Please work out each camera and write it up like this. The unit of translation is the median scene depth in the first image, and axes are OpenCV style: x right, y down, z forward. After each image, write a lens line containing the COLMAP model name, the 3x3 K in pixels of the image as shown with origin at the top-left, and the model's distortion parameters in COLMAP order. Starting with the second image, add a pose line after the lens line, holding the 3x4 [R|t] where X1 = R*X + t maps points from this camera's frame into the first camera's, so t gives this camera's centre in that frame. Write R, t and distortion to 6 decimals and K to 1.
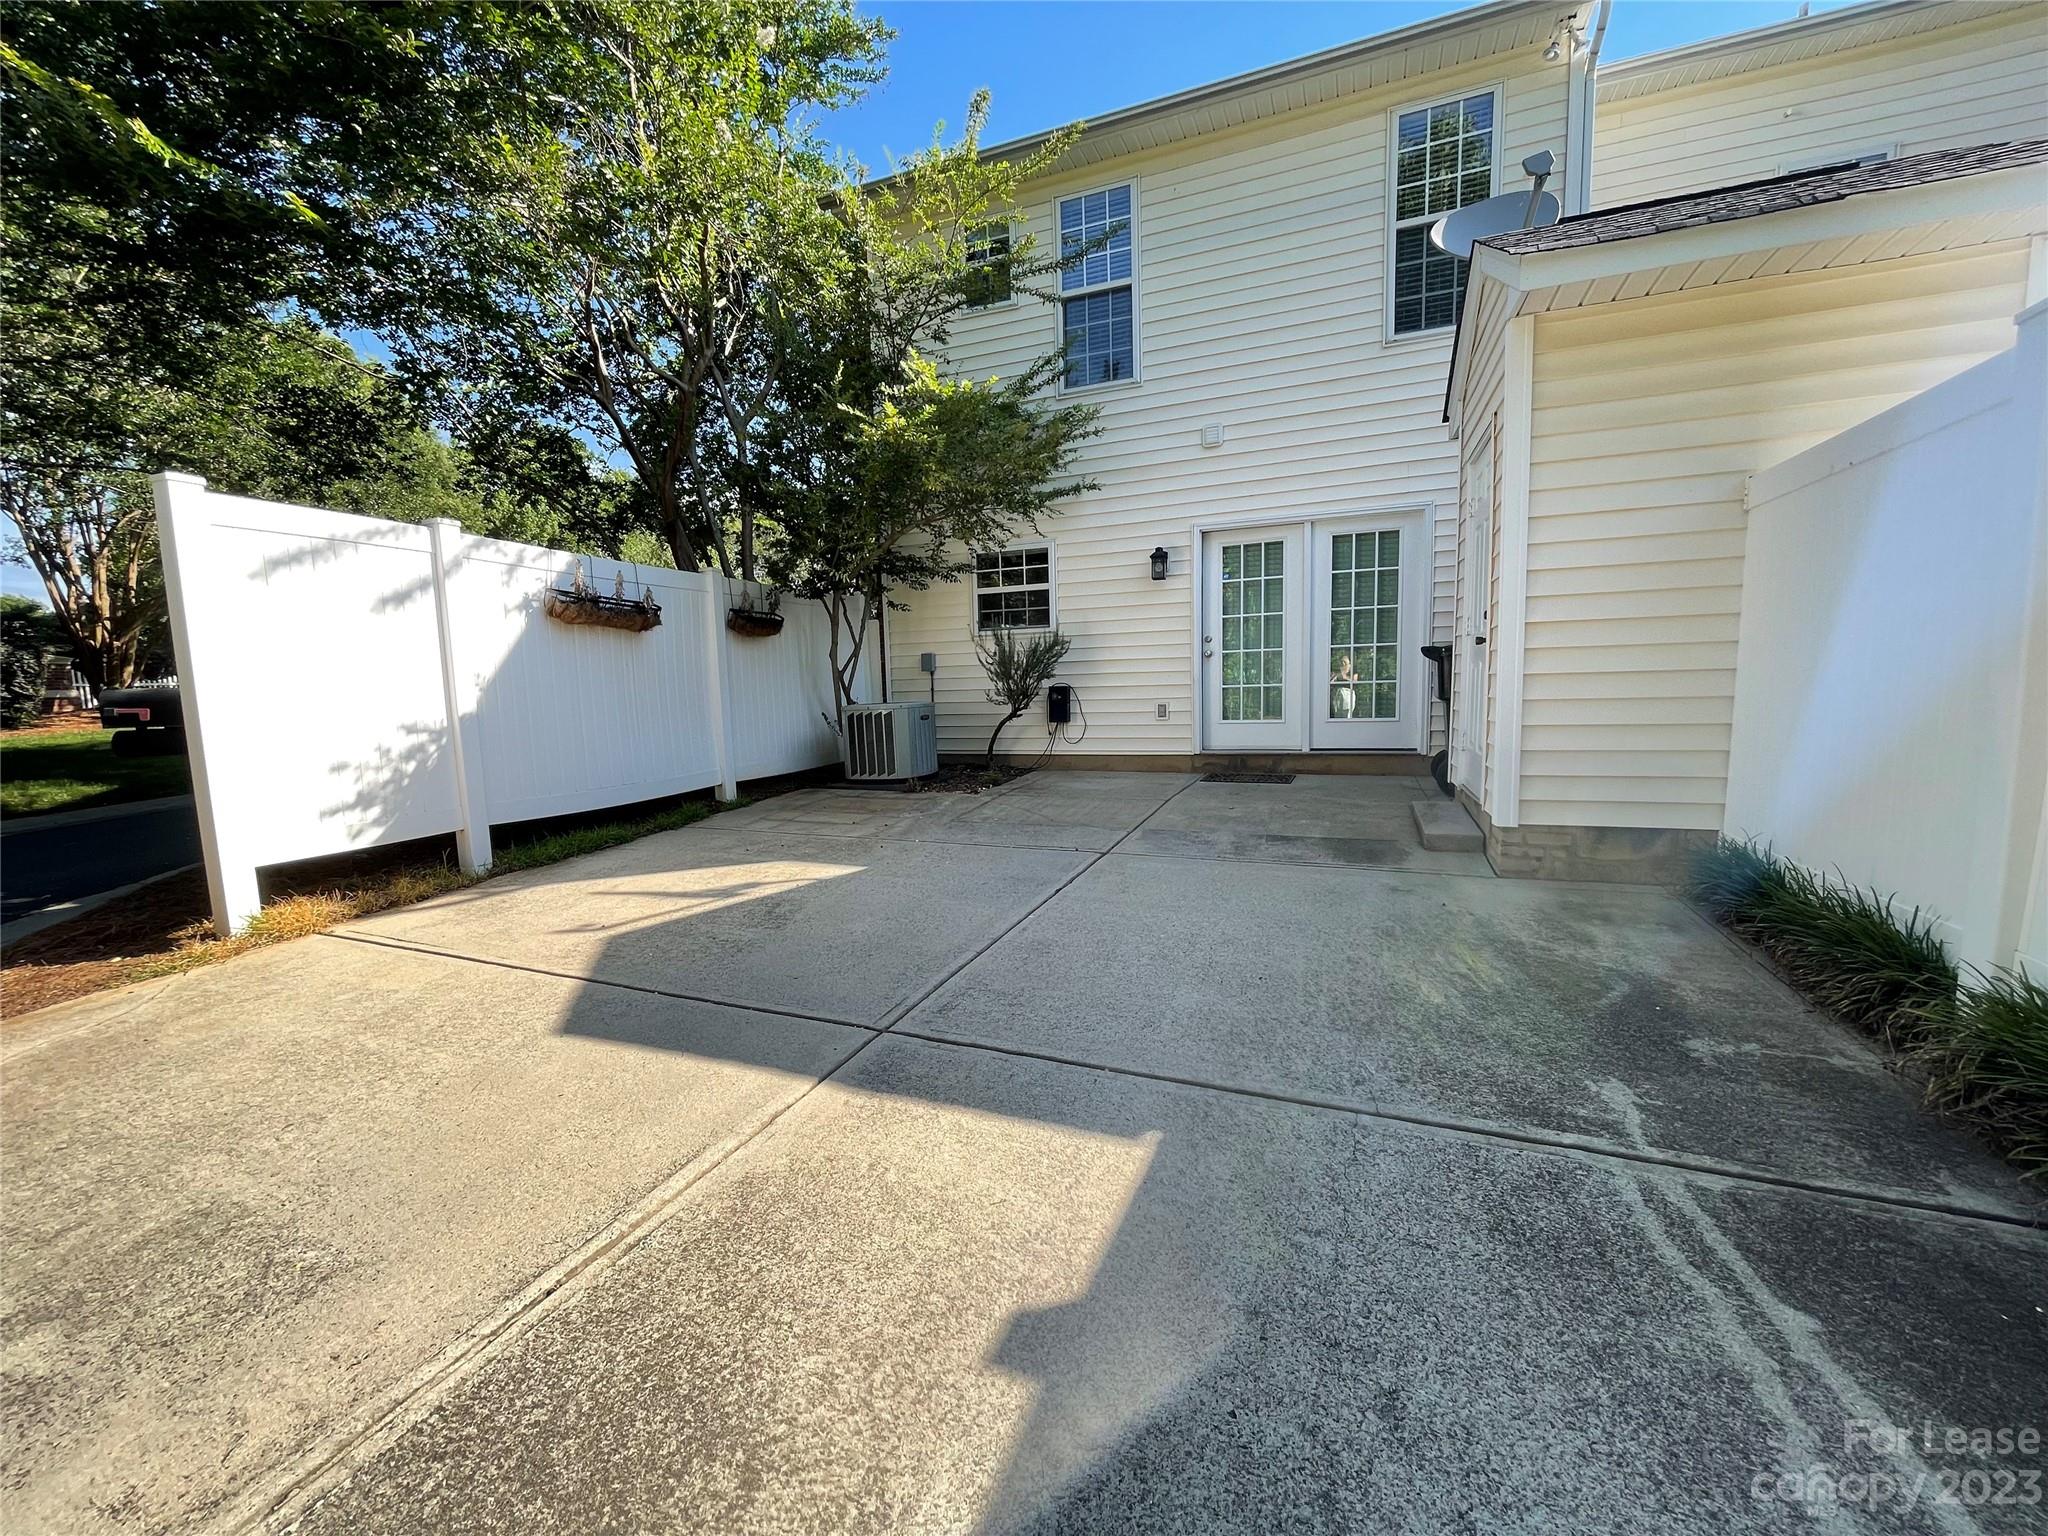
lens RADIAL K [[828.5, 0, 1021.0], [0, 828.5, 766.1], [0, 0, 1]] dist [0.002480, -0.000560]
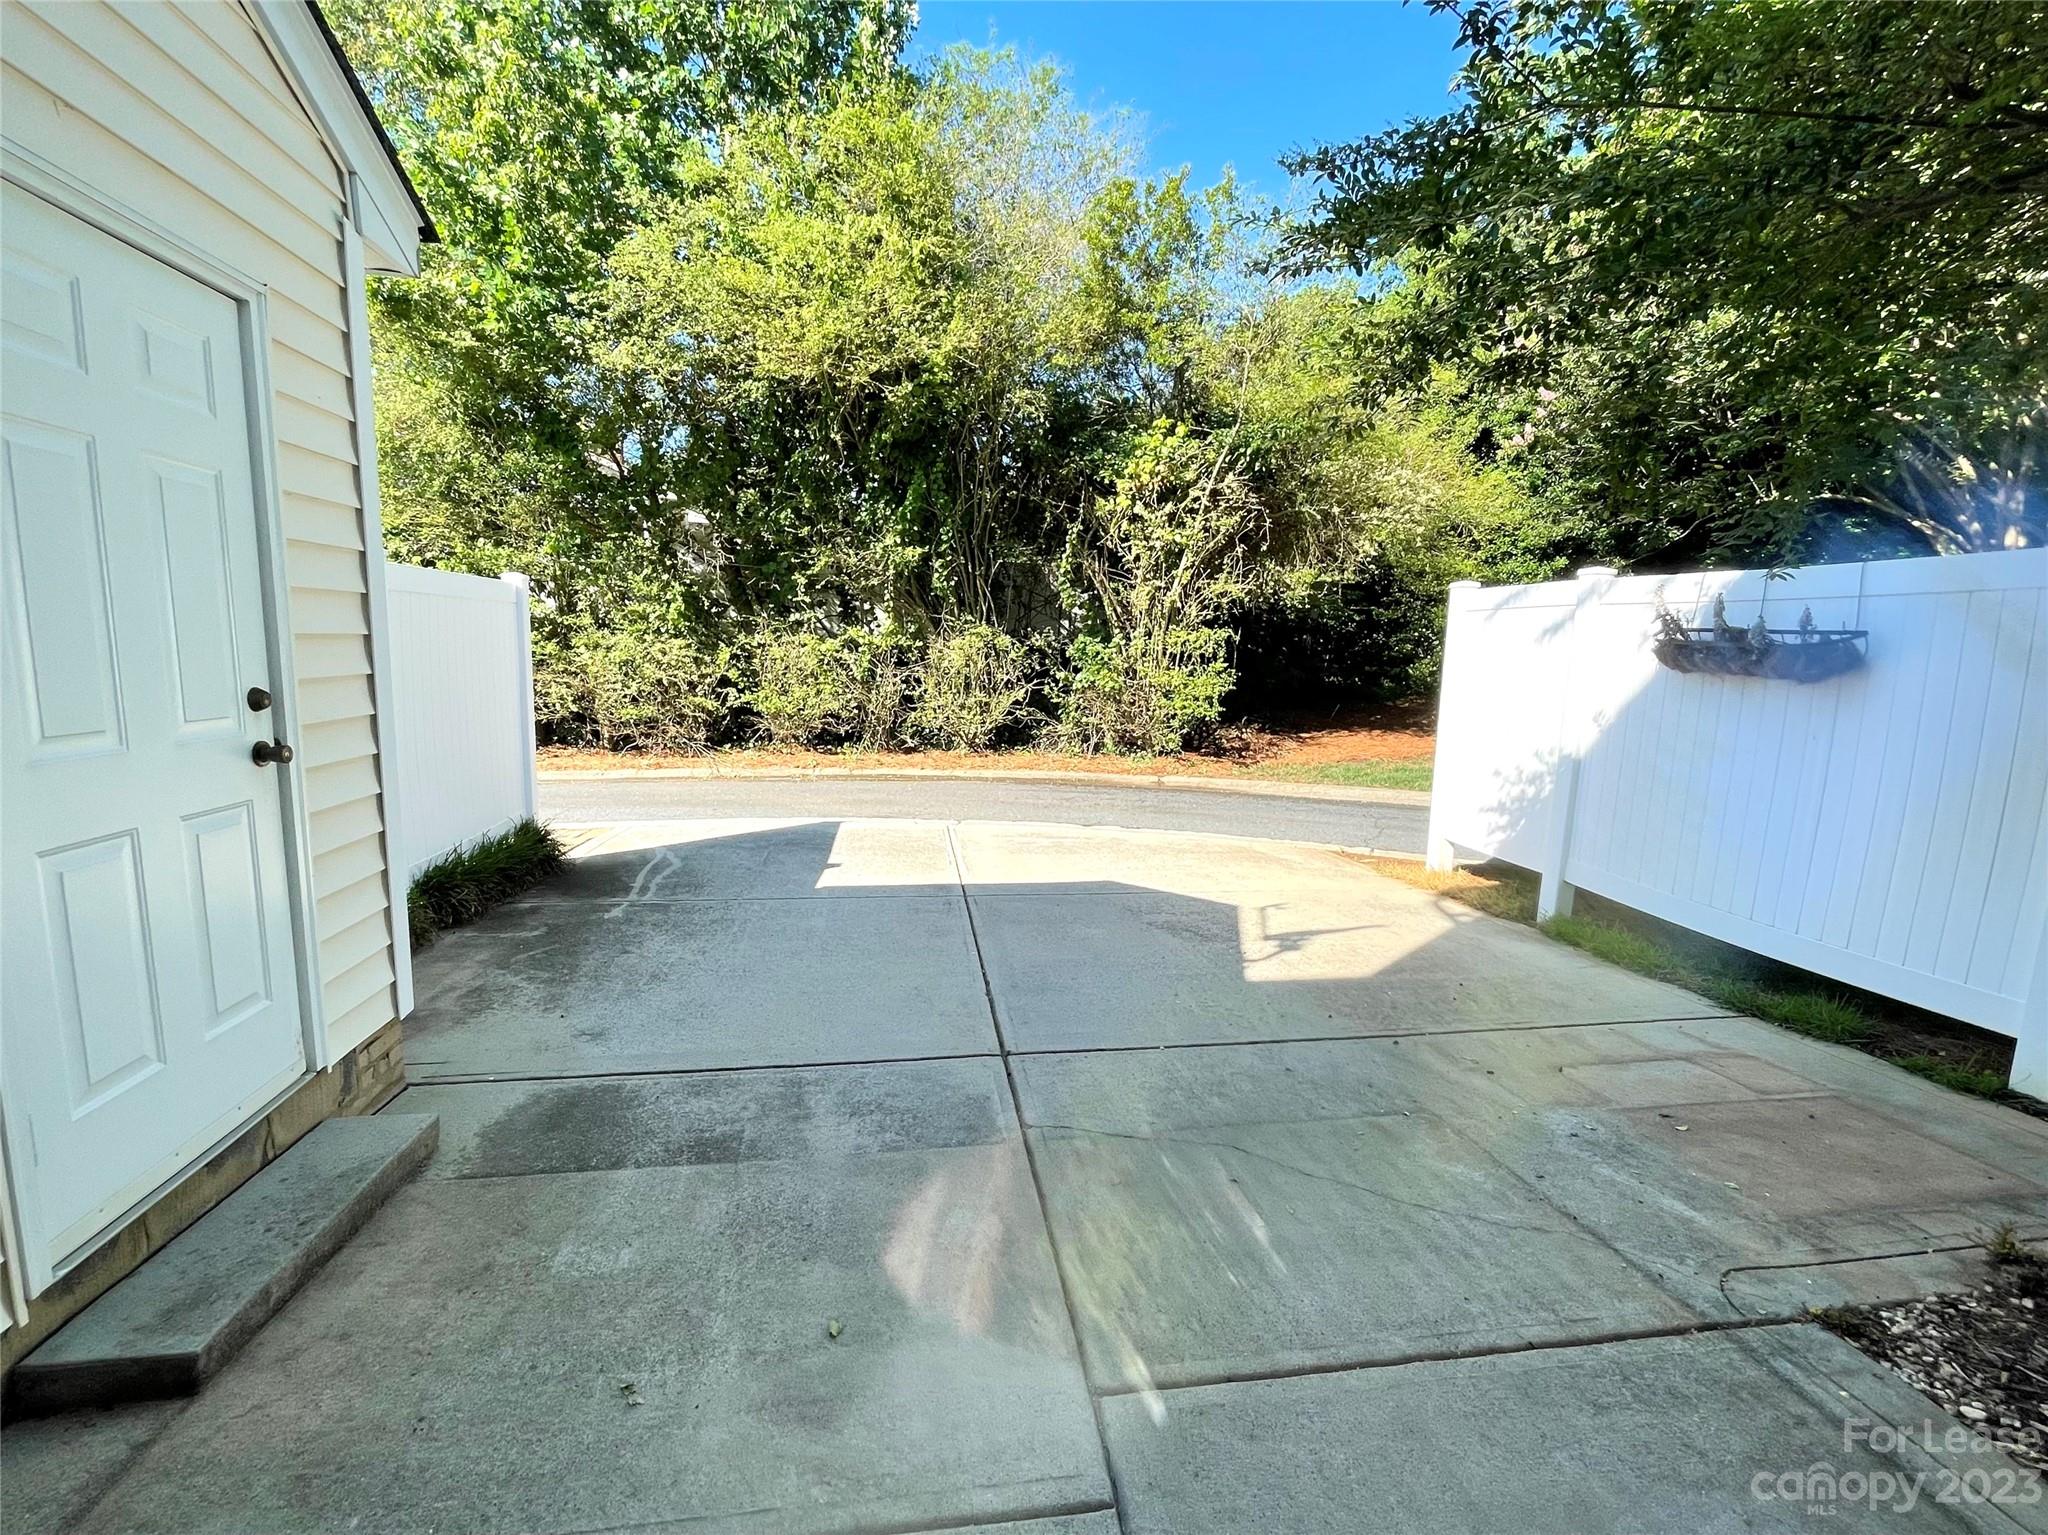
lens RADIAL K [[828.5, 0, 1013.8], [0, 828.5, 767.5], [0, 0, 1]] dist [0.002480, -0.000560]
pose [[-0.858538, 0.074840, -0.507259, 0.621928], [-0.058108, 0.968717, 0.241270, -0.402515], [0.509447, 0.236615, -0.827331, 2.283163]]
